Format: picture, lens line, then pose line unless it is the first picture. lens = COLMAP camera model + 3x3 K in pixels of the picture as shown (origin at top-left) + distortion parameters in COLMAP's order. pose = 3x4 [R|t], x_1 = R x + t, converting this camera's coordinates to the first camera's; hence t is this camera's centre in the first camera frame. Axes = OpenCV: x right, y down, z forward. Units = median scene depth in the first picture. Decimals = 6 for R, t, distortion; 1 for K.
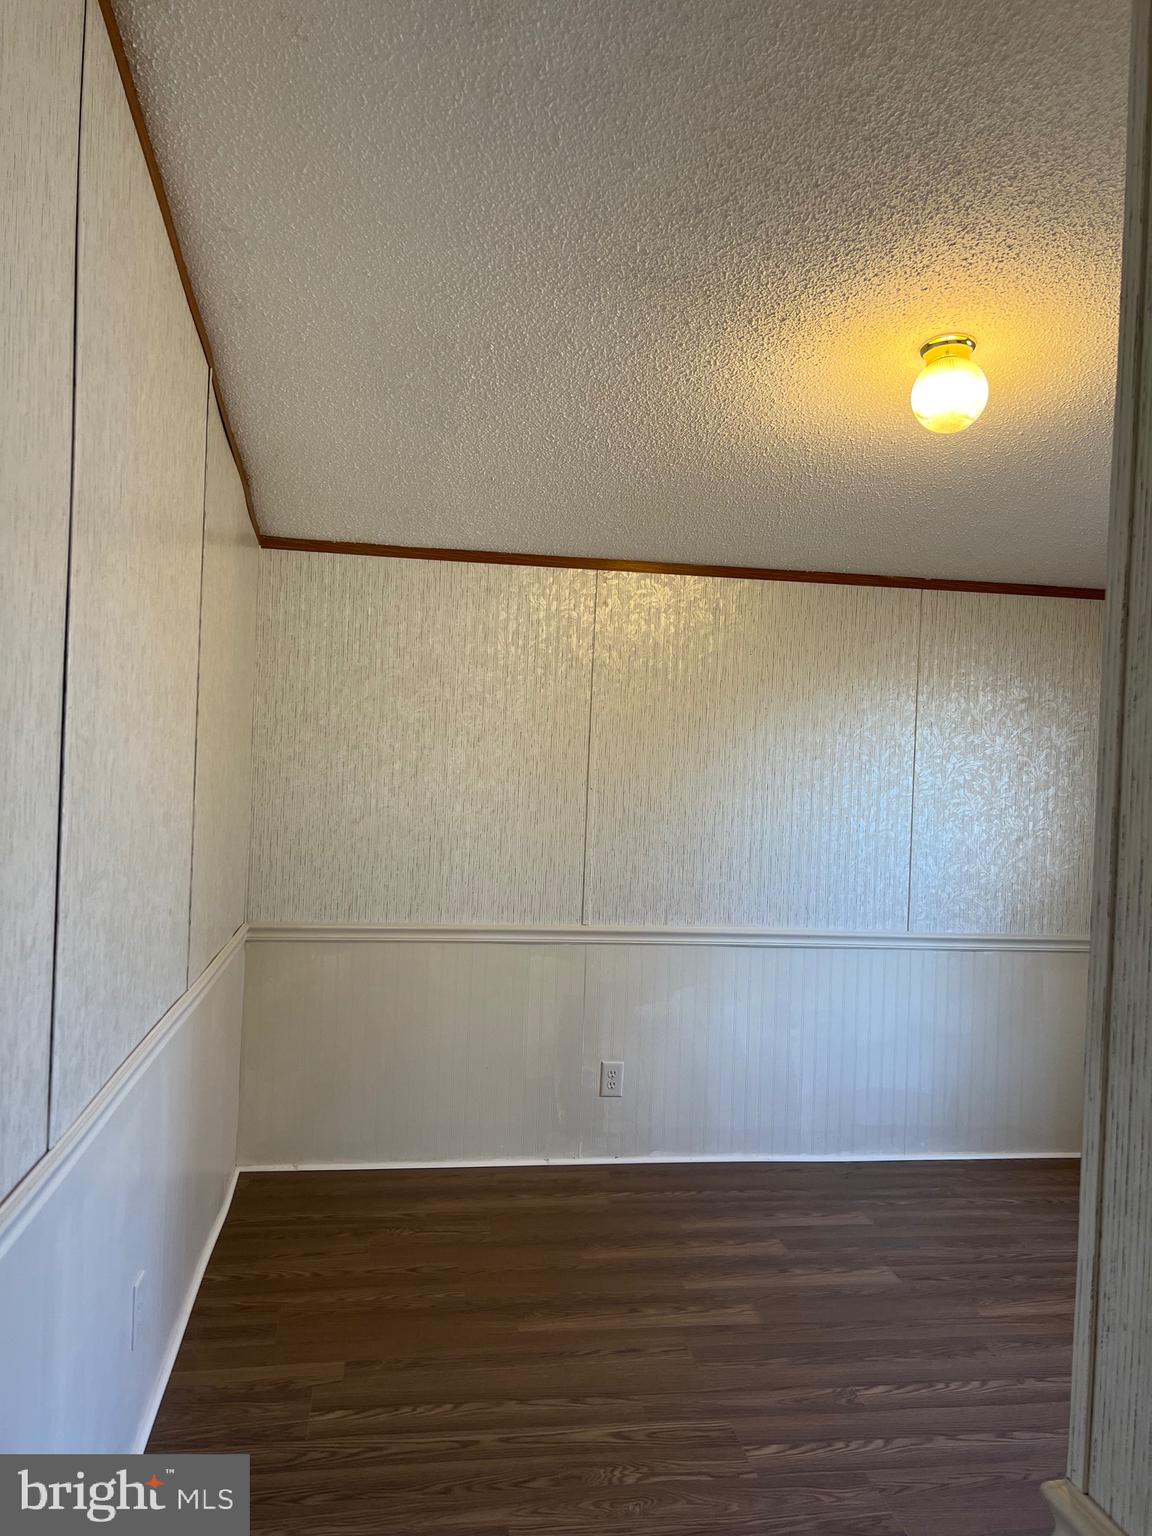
lens RADIAL K [[1147.2, 0, 576.9], [0, 1147.2, 775.0], [0, 0, 1]] dist [0.025382, -0.031981]
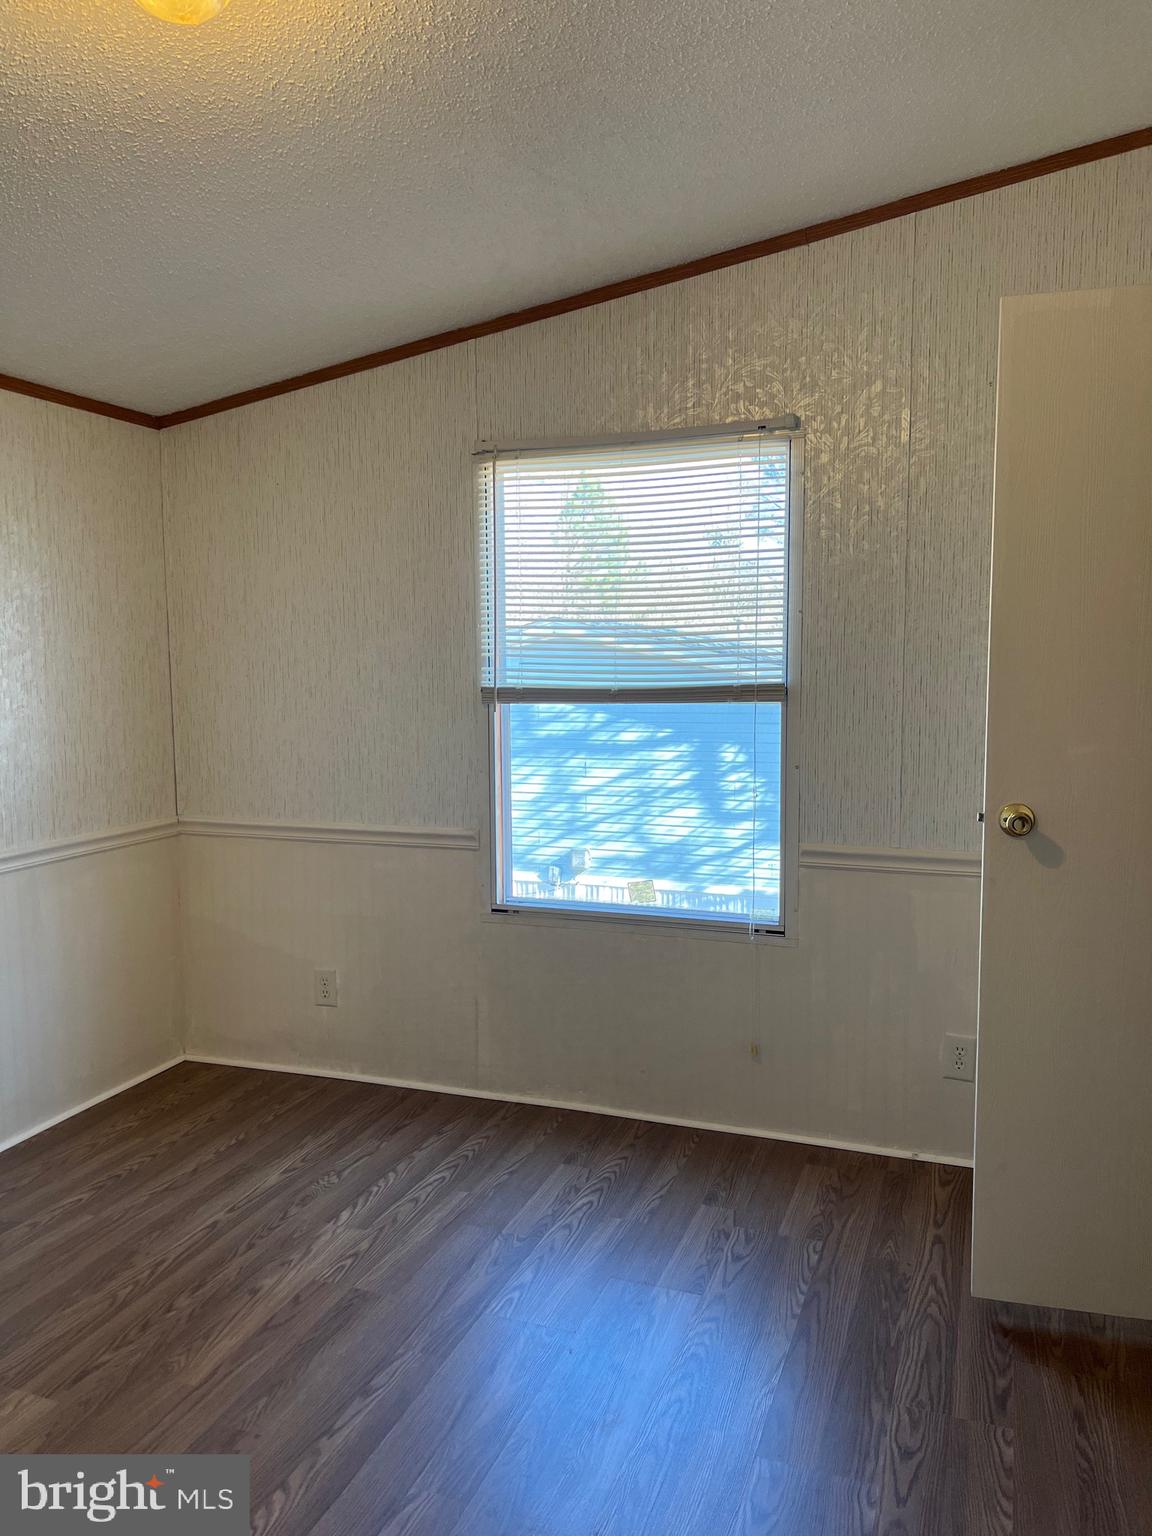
lens RADIAL K [[1147.2, 0, 579.7], [0, 1147.2, 770.8], [0, 0, 1]] dist [0.025382, -0.031981]
pose [[0.494308, -0.127625, 0.859867, -0.080109], [0.030195, 0.991088, 0.129743, 0.002211], [-0.868762, -0.038169, 0.493756, 0.363989]]
